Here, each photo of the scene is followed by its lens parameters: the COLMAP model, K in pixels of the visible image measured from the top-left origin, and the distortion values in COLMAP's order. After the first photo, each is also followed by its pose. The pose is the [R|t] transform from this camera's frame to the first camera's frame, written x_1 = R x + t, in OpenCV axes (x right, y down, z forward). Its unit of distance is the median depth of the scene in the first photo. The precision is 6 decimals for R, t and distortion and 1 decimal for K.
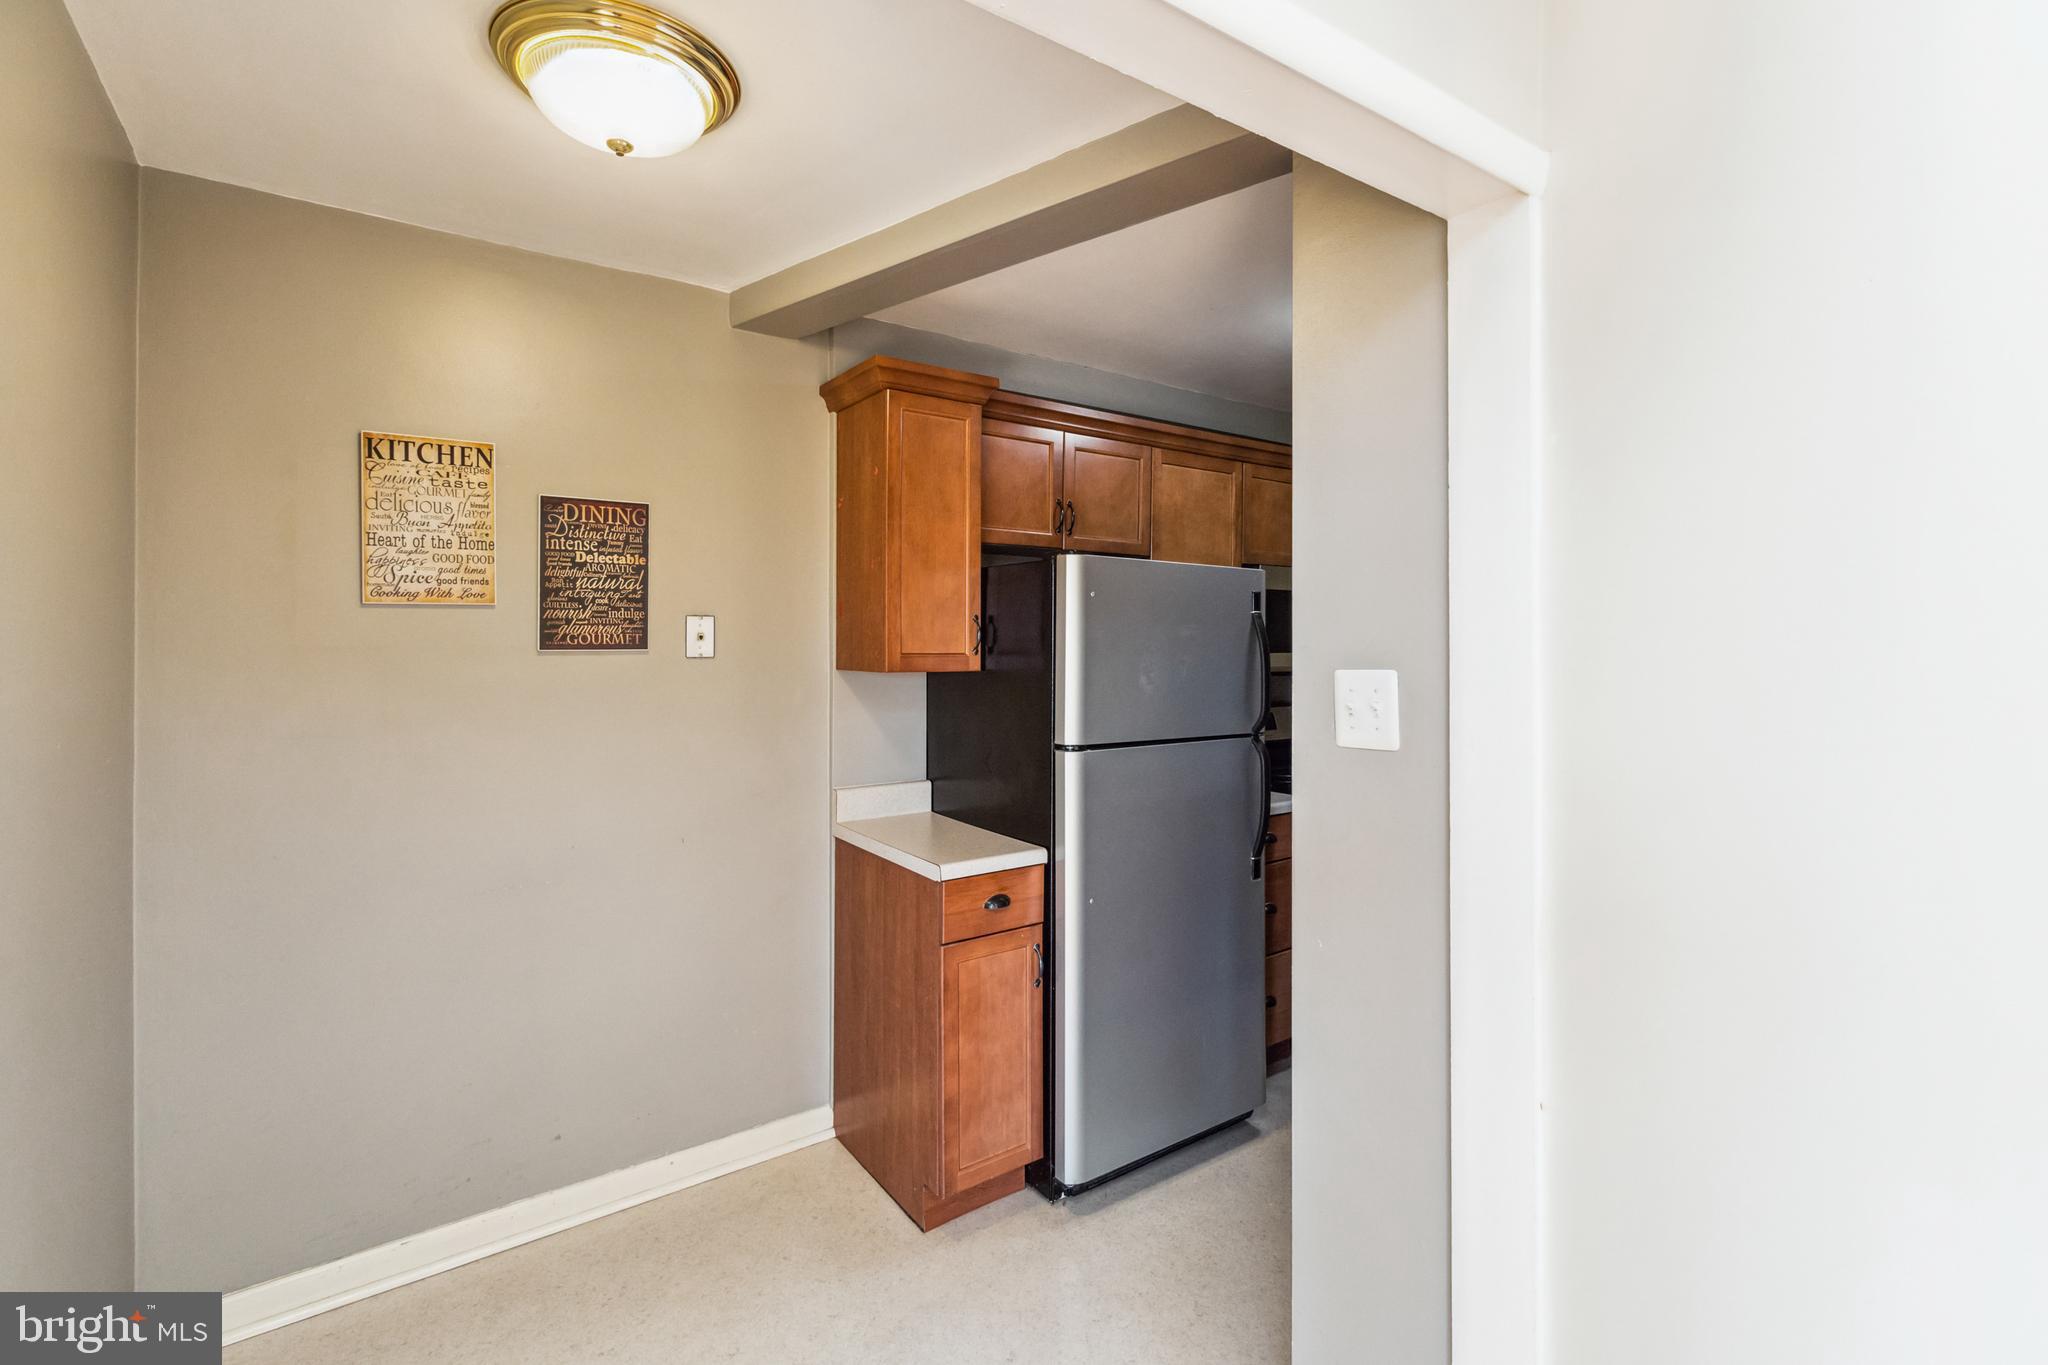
lens RADIAL K [[921.0, 0, 1021.0], [0, 921.0, 682.4], [0, 0, 1]] dist [-0.003103, -0.000011]
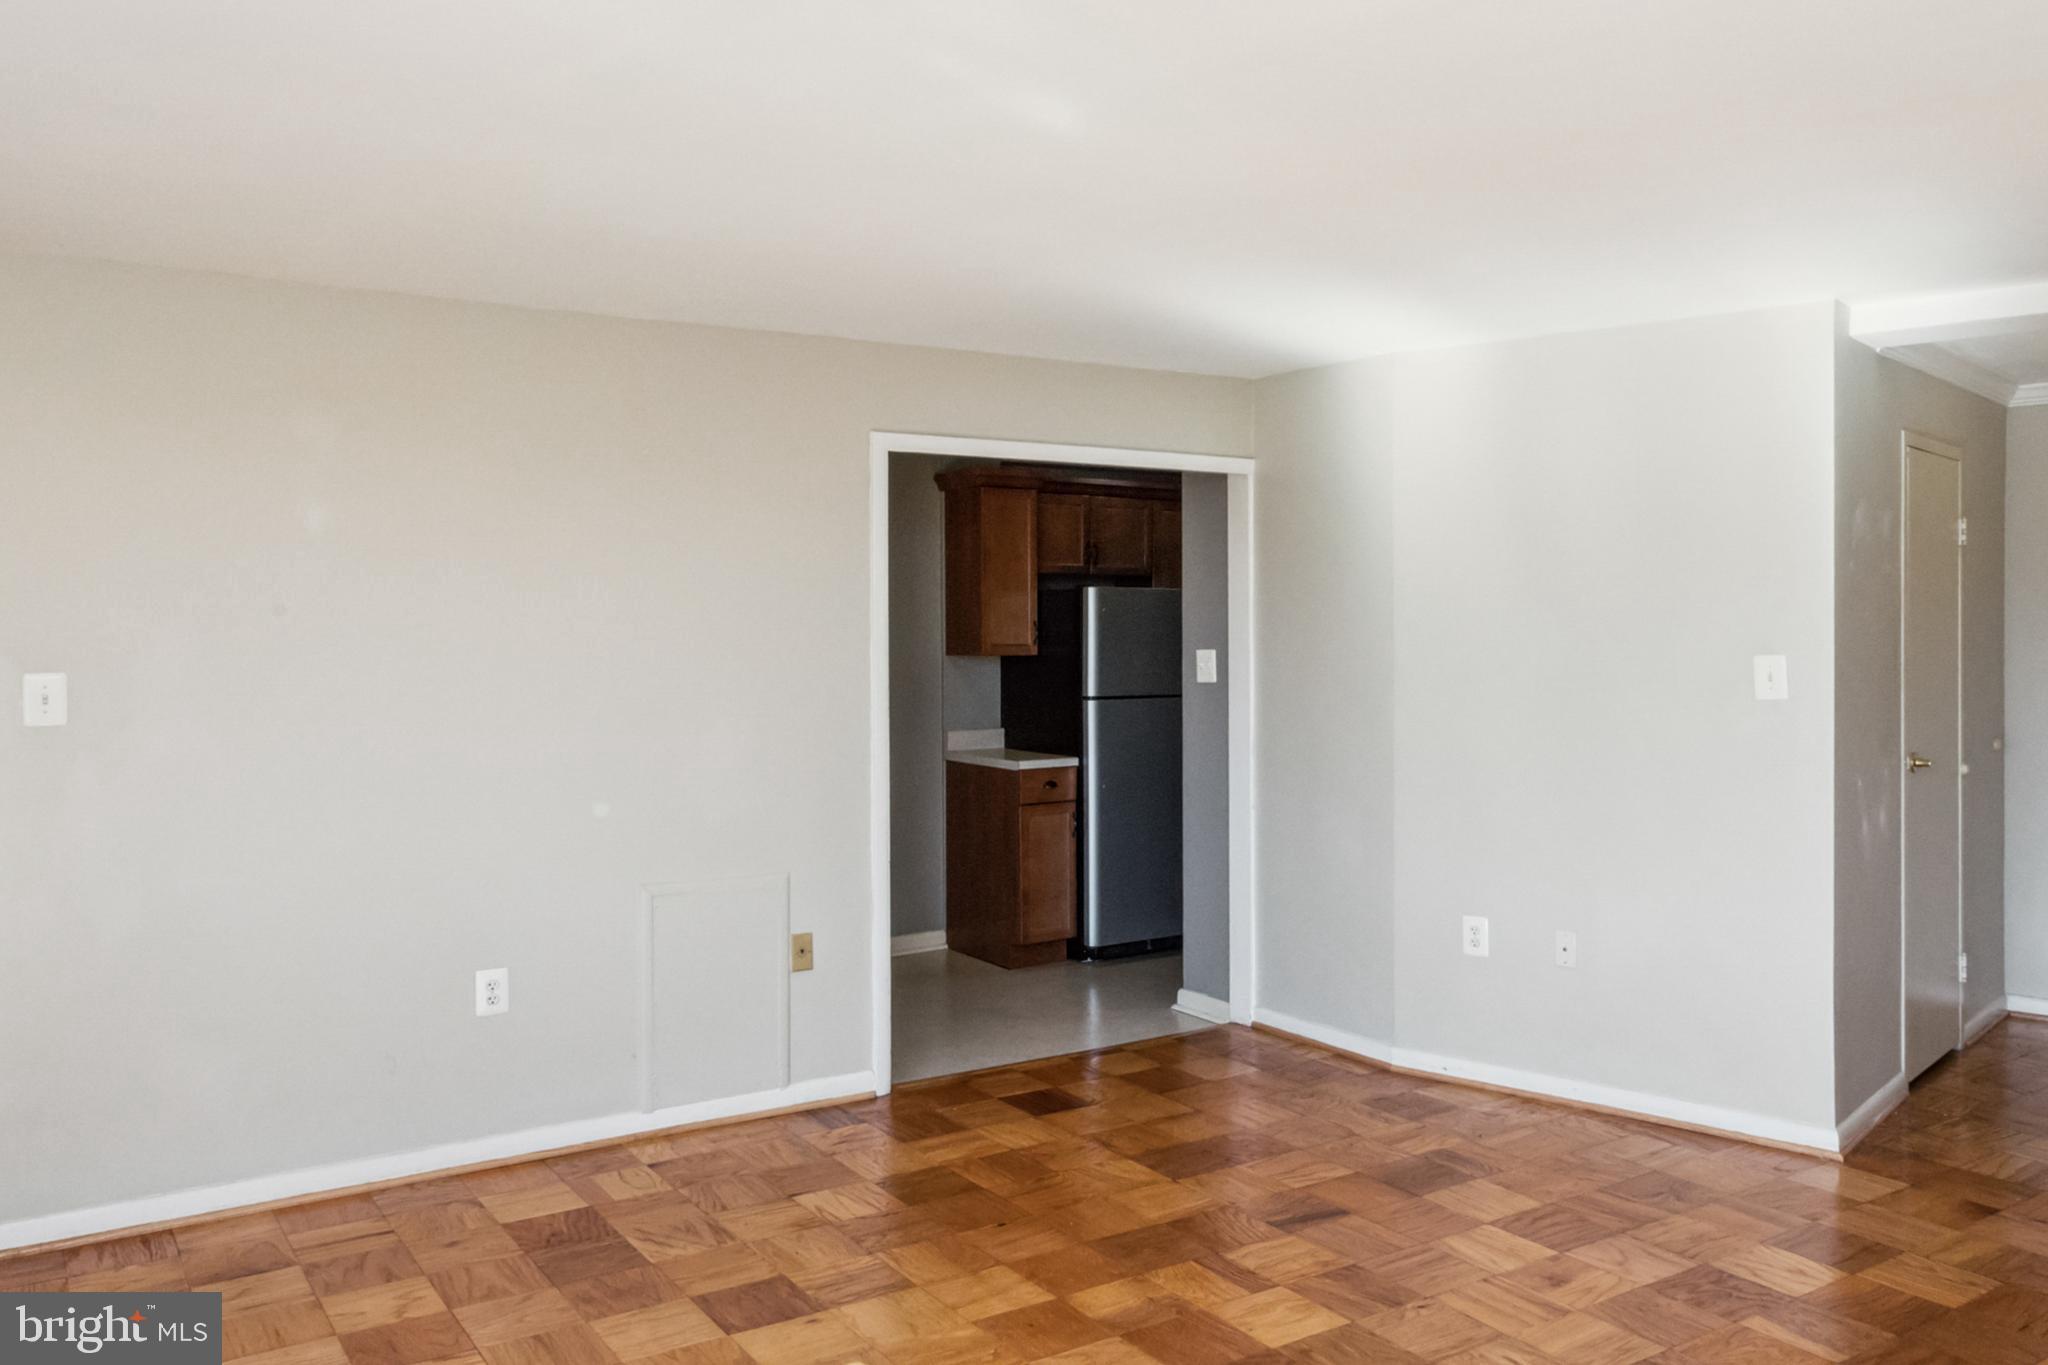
lens RADIAL K [[921.0, 0, 1028.7], [0, 921.0, 680.0], [0, 0, 1]] dist [-0.003103, -0.000011]
pose [[0.999197, -0.005943, -0.039613, 0.003848], [0.006380, 0.999920, 0.010915, 0.015505], [0.039545, -0.011159, 0.999155, -0.681761]]
